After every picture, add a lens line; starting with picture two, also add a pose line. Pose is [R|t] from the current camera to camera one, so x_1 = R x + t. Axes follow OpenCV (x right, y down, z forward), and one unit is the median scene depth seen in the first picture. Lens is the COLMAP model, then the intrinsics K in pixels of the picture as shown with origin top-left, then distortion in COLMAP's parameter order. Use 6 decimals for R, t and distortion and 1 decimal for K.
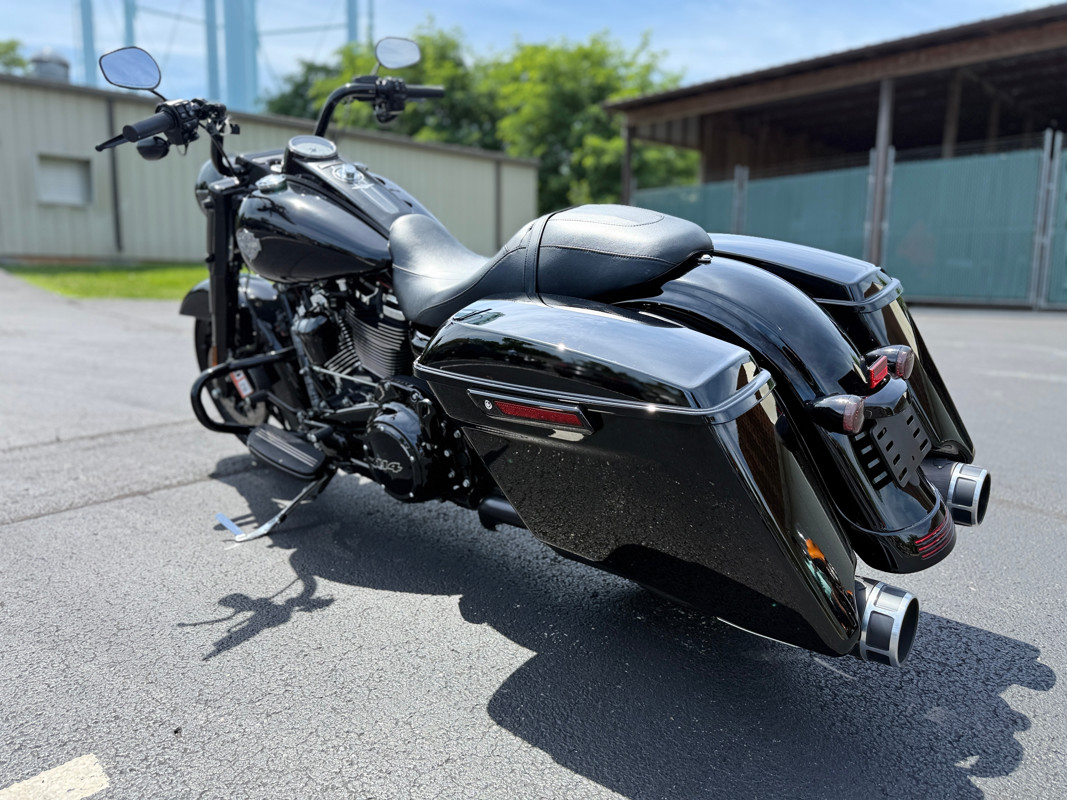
lens RADIAL K [[759.4, 0, 544.2], [0, 759.4, 399.9], [0, 0, 1]] dist [-0.007131, -0.004165]
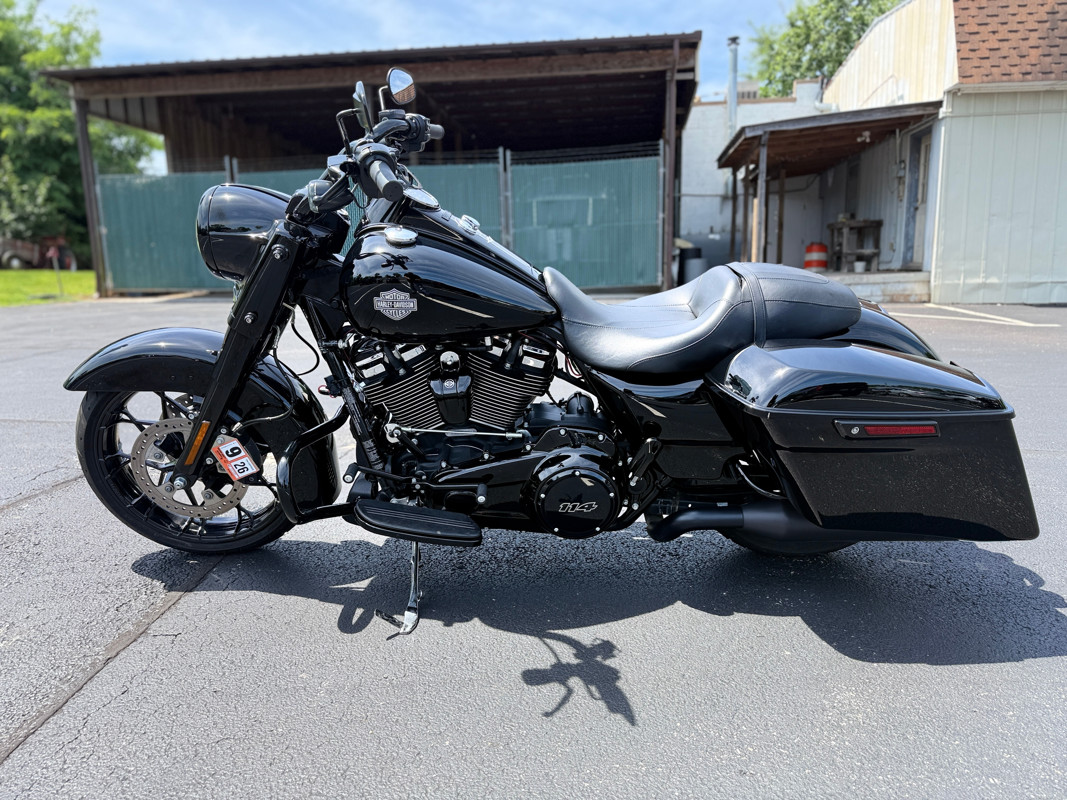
lens RADIAL K [[751.5, 0, 538.1], [0, 751.5, 398.5], [0, 0, 1]] dist [0.059566, -0.097179]
pose [[0.751966, -0.136273, 0.644963, -0.827868], [0.125868, 0.990080, 0.062442, -0.124977], [-0.647074, 0.034226, 0.761658, 0.210856]]
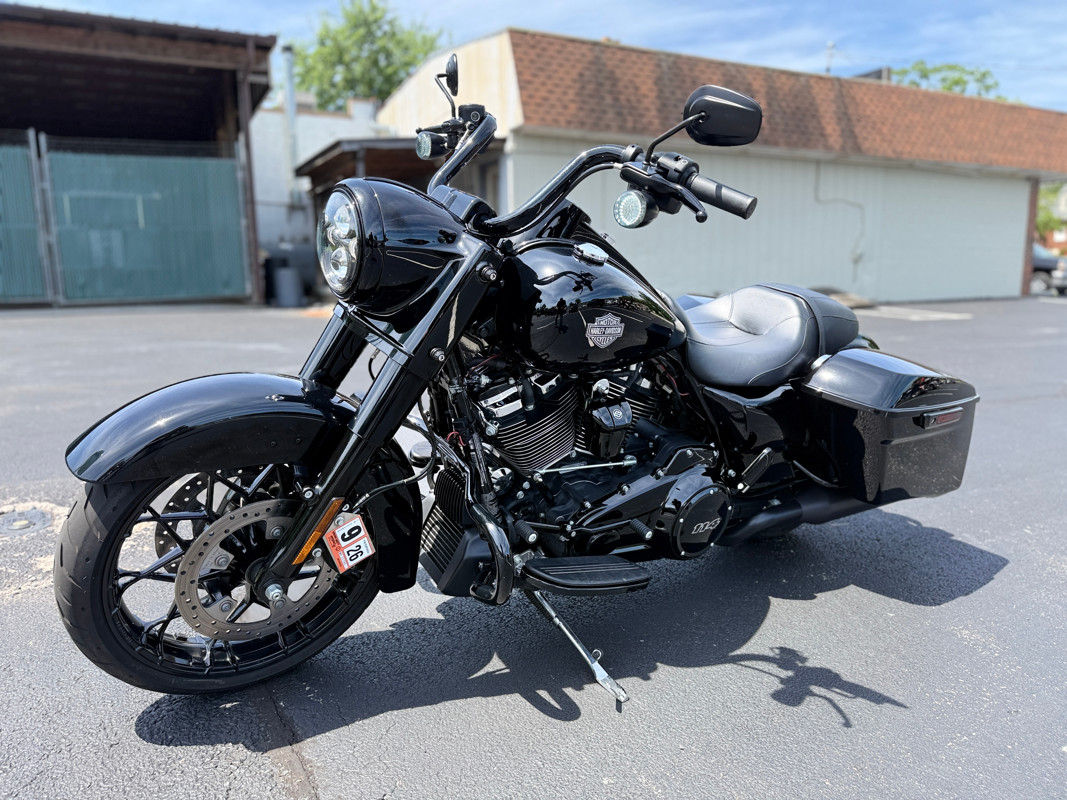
lens RADIAL K [[755.6, 0, 532.2], [0, 755.6, 379.8], [0, 0, 1]] dist [0.037812, -0.061804]
pose [[0.237892, -0.148148, 0.959927, -1.146327], [0.153703, 0.981588, 0.113400, -0.249050], [-0.959053, 0.120567, 0.256283, 0.856399]]
